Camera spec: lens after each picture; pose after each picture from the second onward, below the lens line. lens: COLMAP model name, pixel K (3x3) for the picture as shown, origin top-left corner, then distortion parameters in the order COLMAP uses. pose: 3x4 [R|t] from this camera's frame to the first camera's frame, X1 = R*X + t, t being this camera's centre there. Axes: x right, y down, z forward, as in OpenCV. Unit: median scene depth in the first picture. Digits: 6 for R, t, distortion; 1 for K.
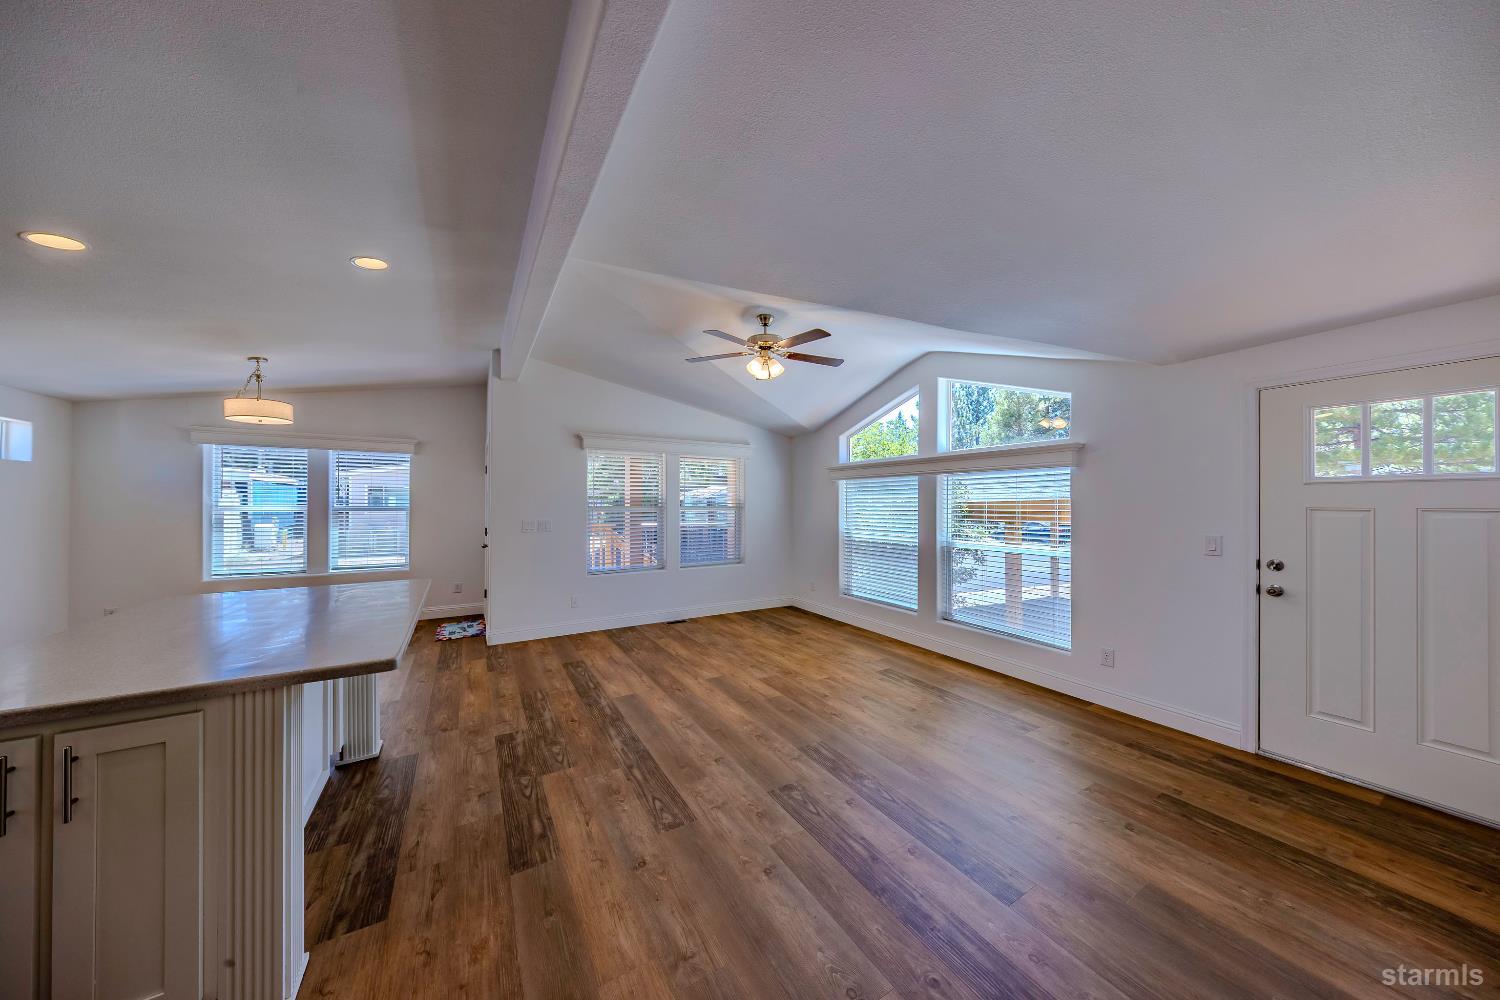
lens RADIAL K [[476.2, 0, 760.0], [0, 476.2, 502.2], [0, 0, 1]] dist [-0.000844, -0.000029]
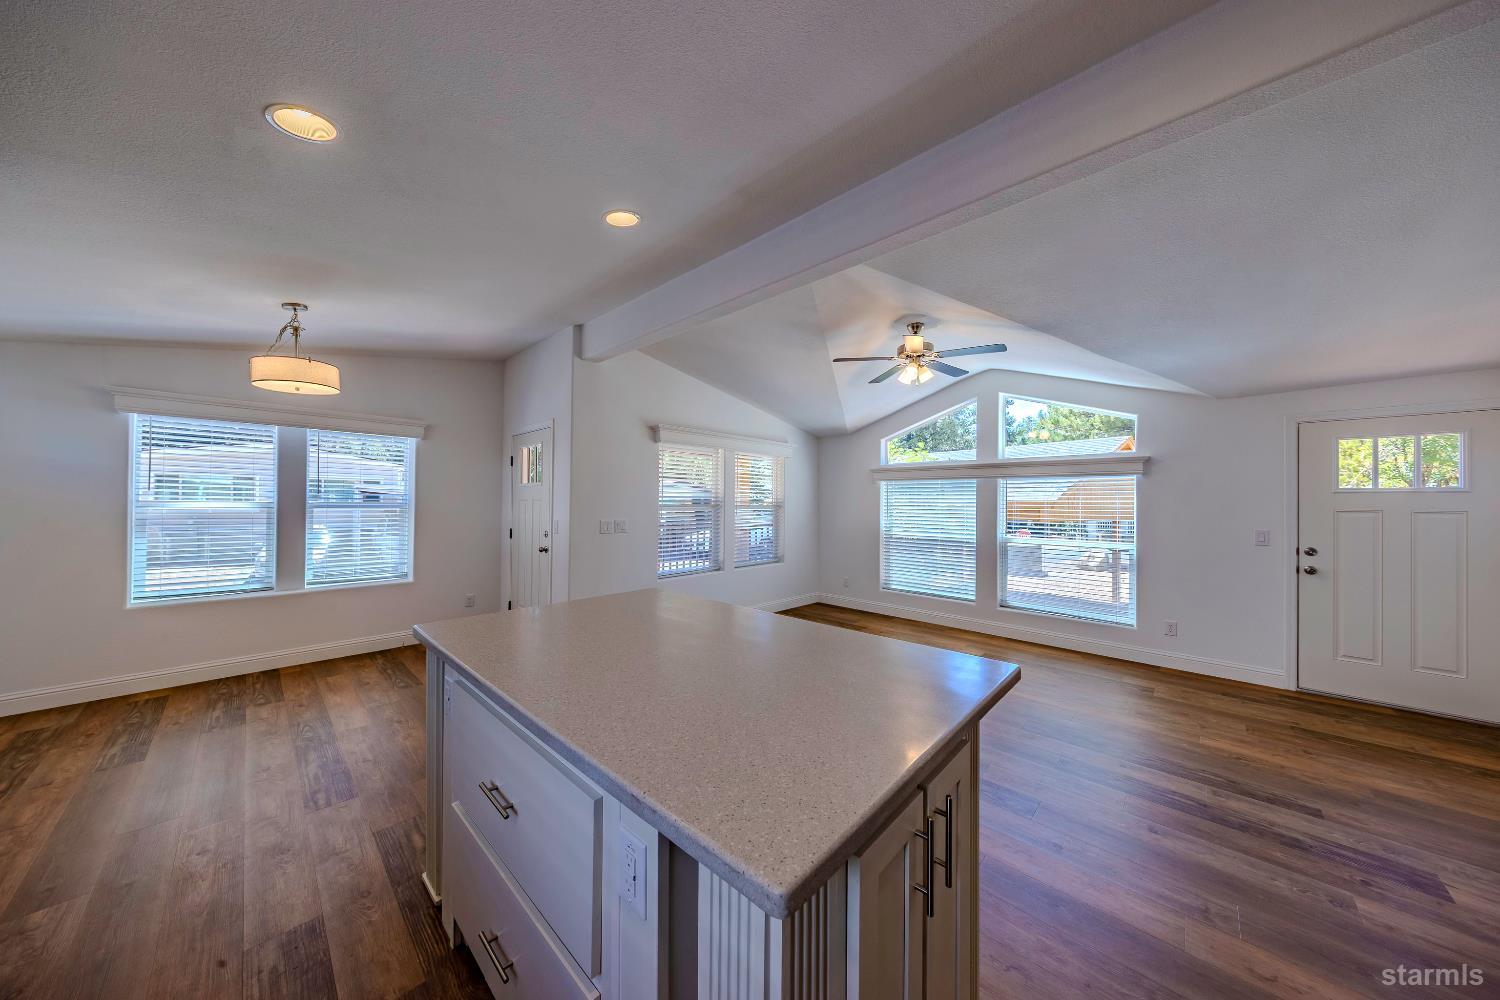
lens RADIAL K [[476.2, 0, 760.0], [0, 476.2, 502.2], [0, 0, 1]] dist [-0.000844, -0.000029]
pose [[0.961991, 0.007440, 0.272979, -0.549222], [-0.008831, 0.999954, 0.003869, -0.001191], [-0.272937, -0.006132, 0.962012, 0.078225]]
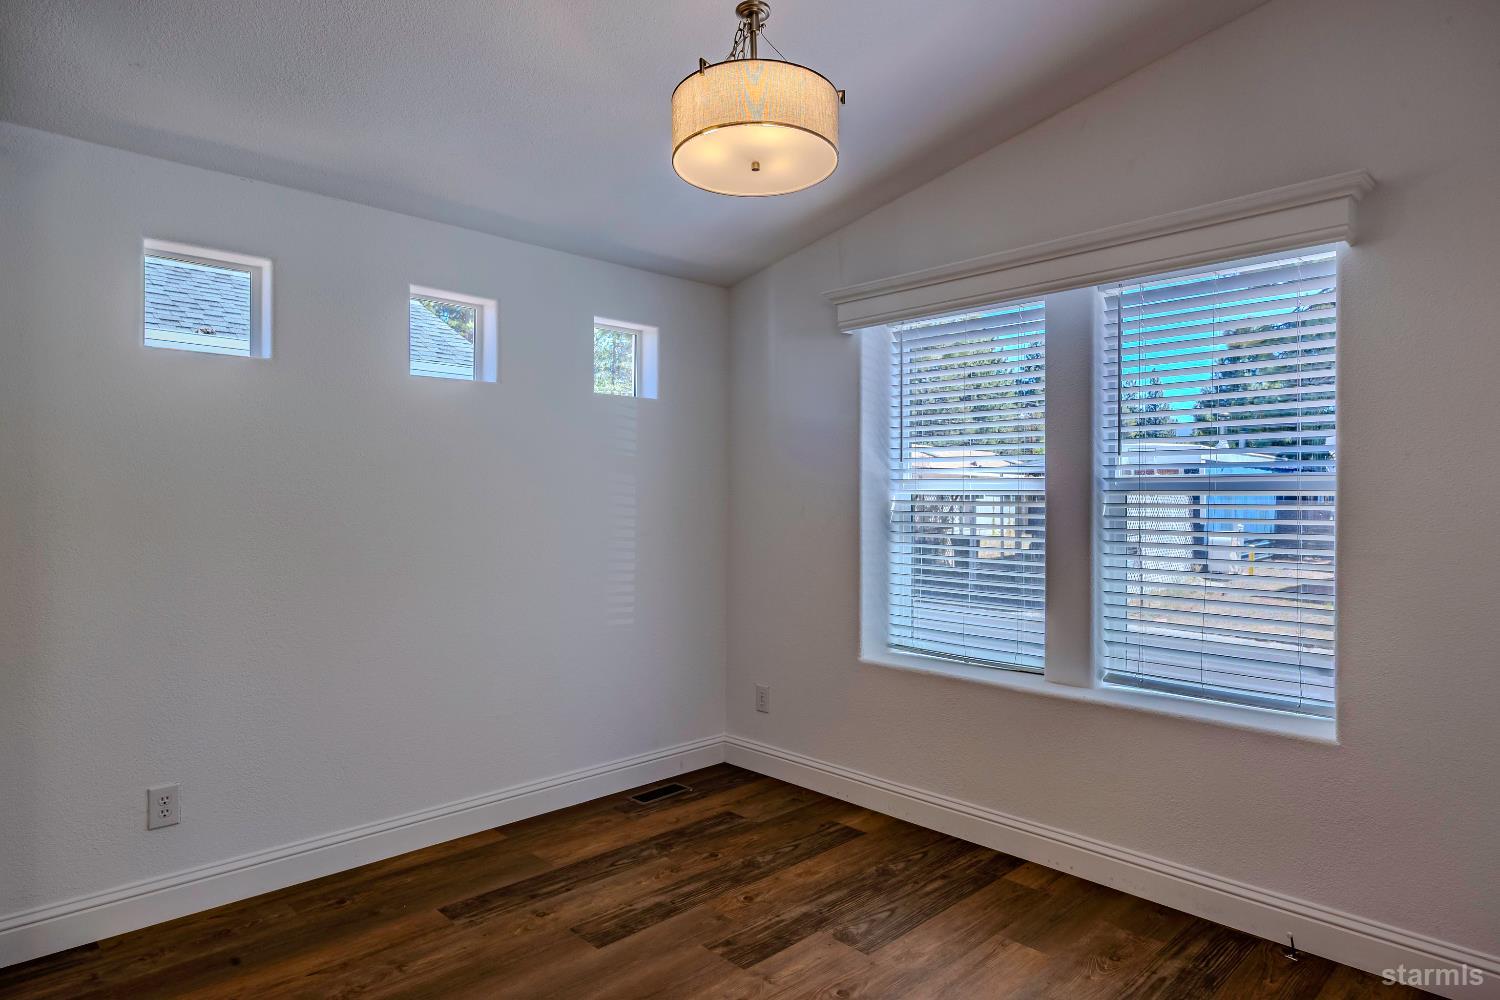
lens RADIAL K [[851.7, 0, 750.0], [0, 851.7, 500.0], [0, 0, 1]] dist [0.022377, 0.000466]
pose [[0.221970, -0.005028, -0.975041, -0.539104], [0.002057, 0.999987, -0.004688, 0.033475], [0.975051, -0.000965, 0.221977, 0.865556]]
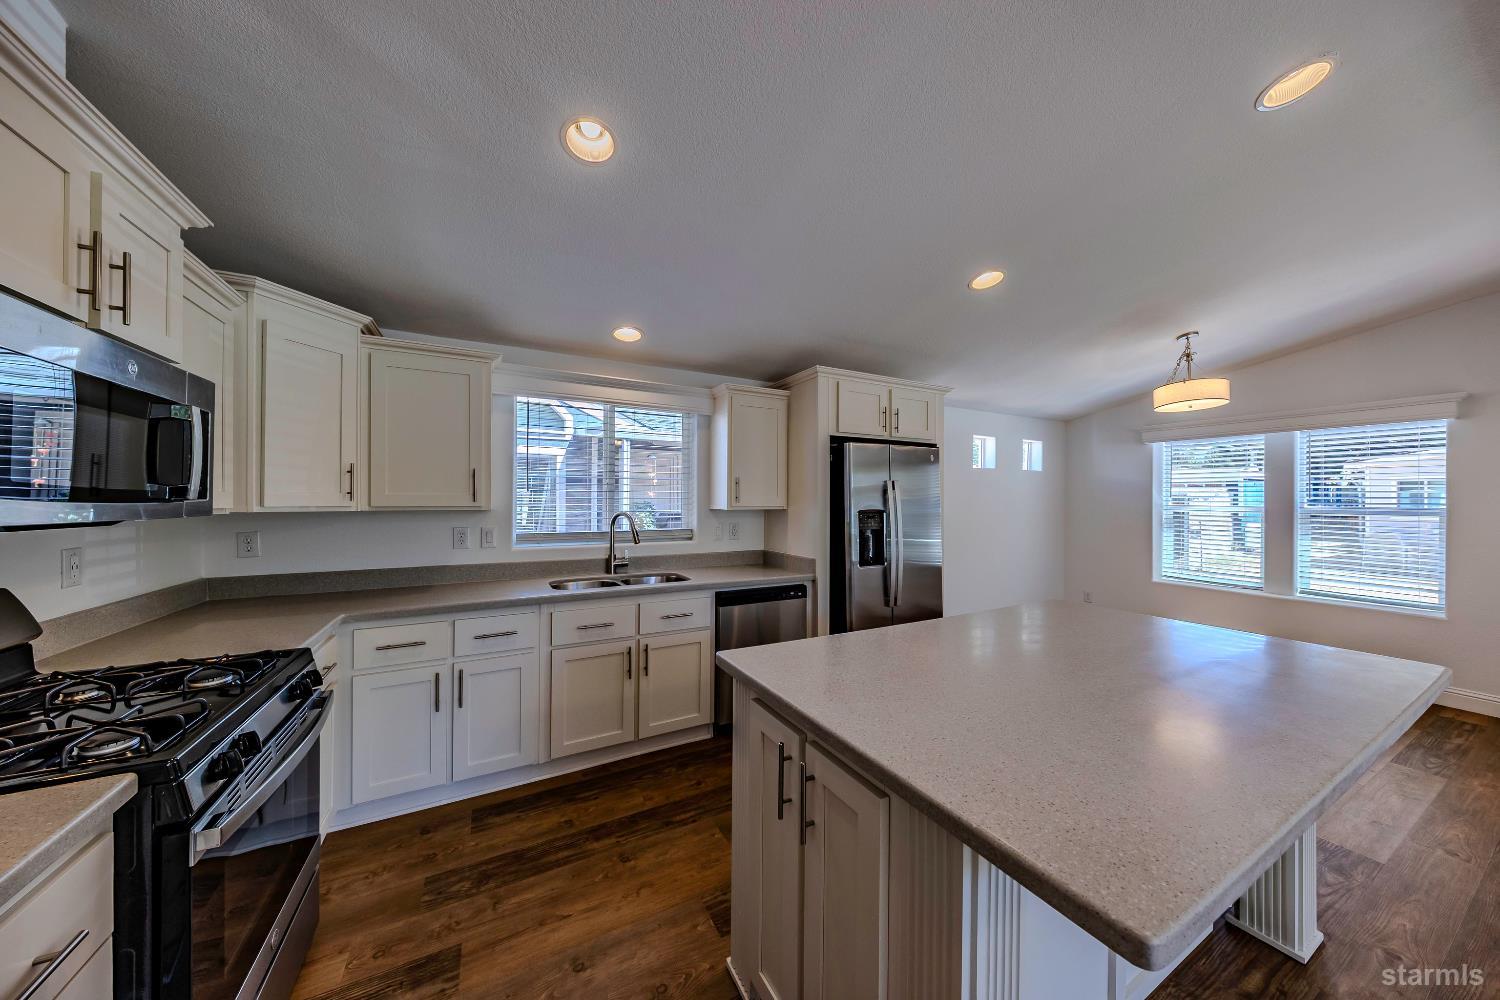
lens RADIAL K [[480.9, 0, 750.0], [0, 480.9, 500.0], [0, 0, 1]] dist [0.000947, 0.000016]
pose [[-0.060049, -0.001056, -0.998195, -0.136939], [-0.001616, 0.999998, -0.000961, -0.000492], [0.998194, 0.001555, -0.060050, 0.258464]]
